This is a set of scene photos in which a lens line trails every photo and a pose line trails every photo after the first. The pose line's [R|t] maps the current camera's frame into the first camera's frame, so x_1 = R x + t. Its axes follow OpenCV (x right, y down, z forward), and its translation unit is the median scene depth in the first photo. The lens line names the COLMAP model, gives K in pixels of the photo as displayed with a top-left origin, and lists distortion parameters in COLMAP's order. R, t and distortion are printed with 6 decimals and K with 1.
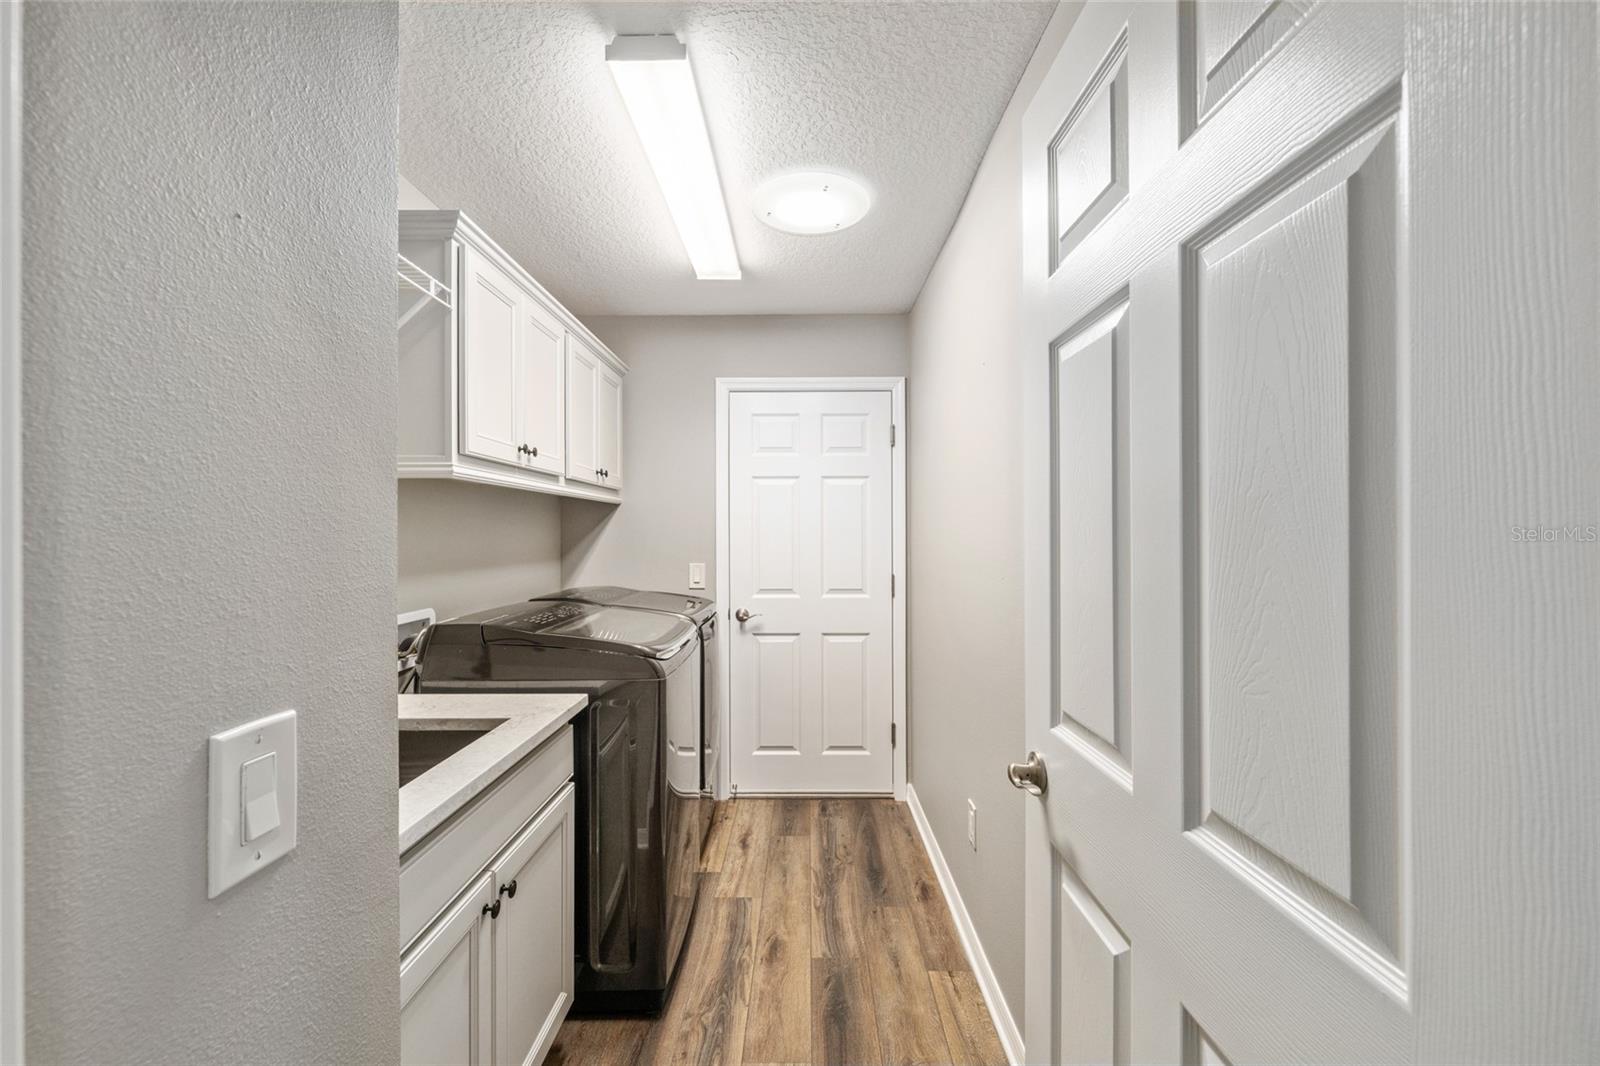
lens RADIAL K [[668.9, 0, 808.3], [0, 668.9, 531.4], [0, 0, 1]] dist [0.000431, -0.000420]
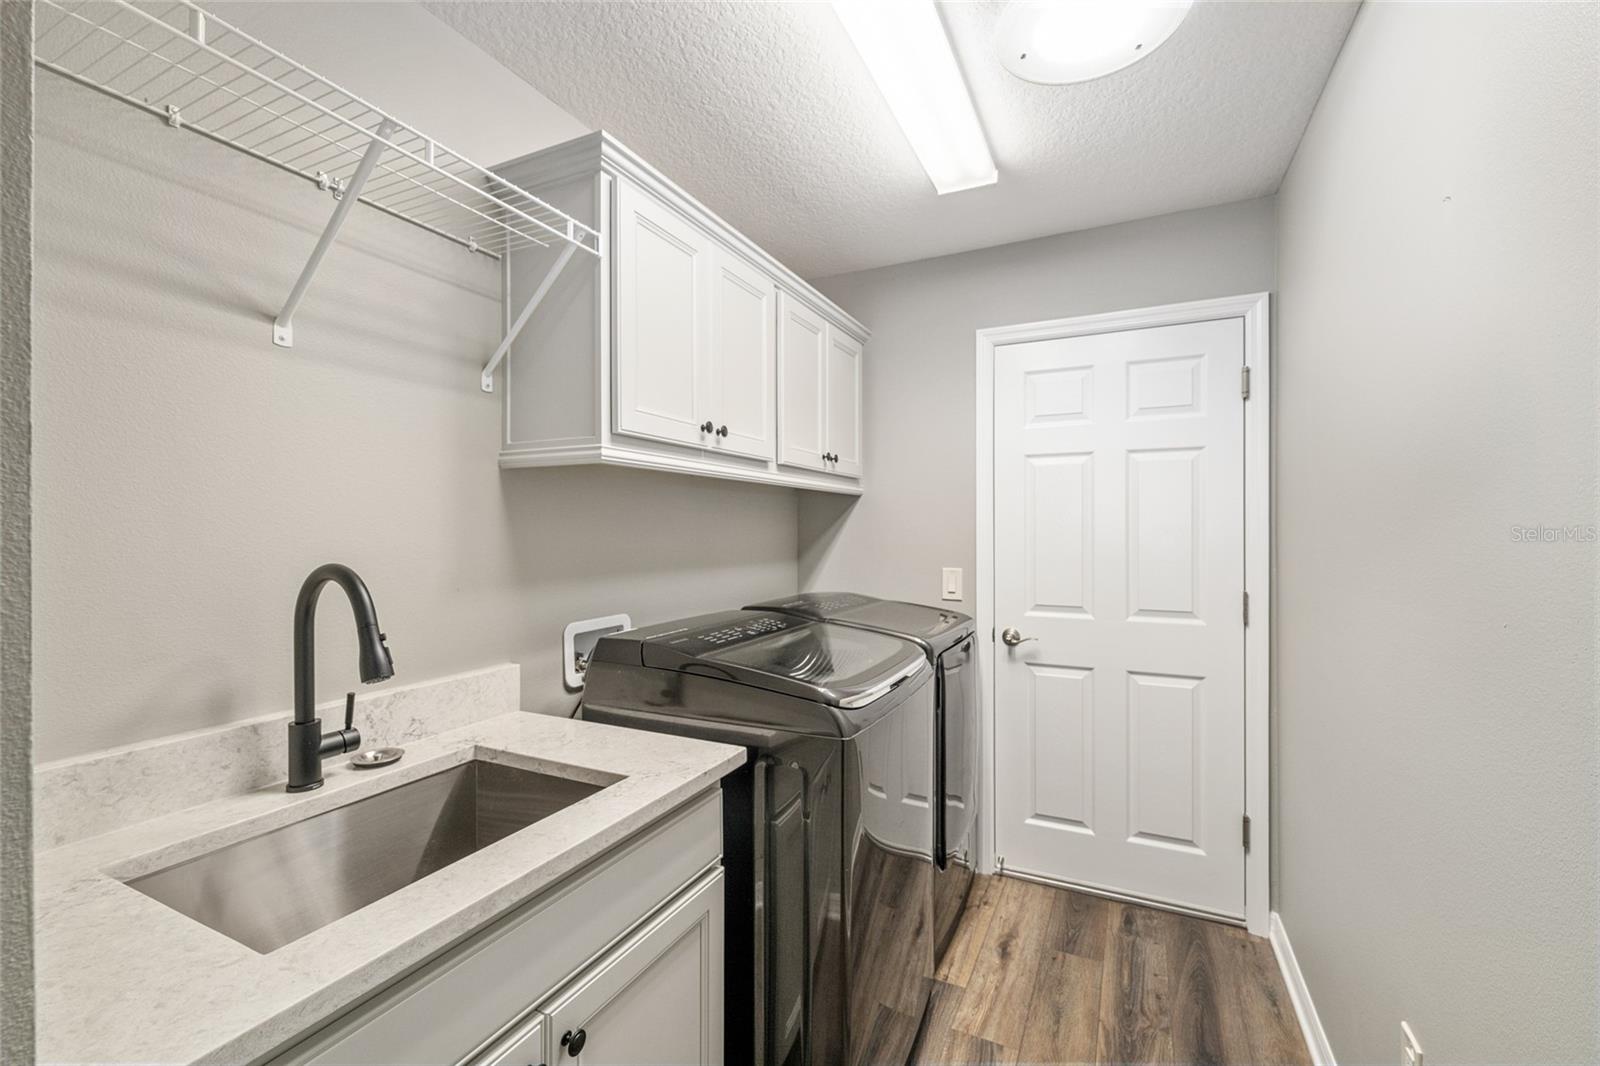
lens RADIAL K [[668.9, 0, 808.3], [0, 668.9, 531.4], [0, 0, 1]] dist [0.000431, -0.000420]
pose [[0.894155, 0.001695, -0.447754, 0.041796], [0.000419, 0.999989, 0.004622, 0.000592], [0.447757, -0.004320, 0.894145, 0.250352]]
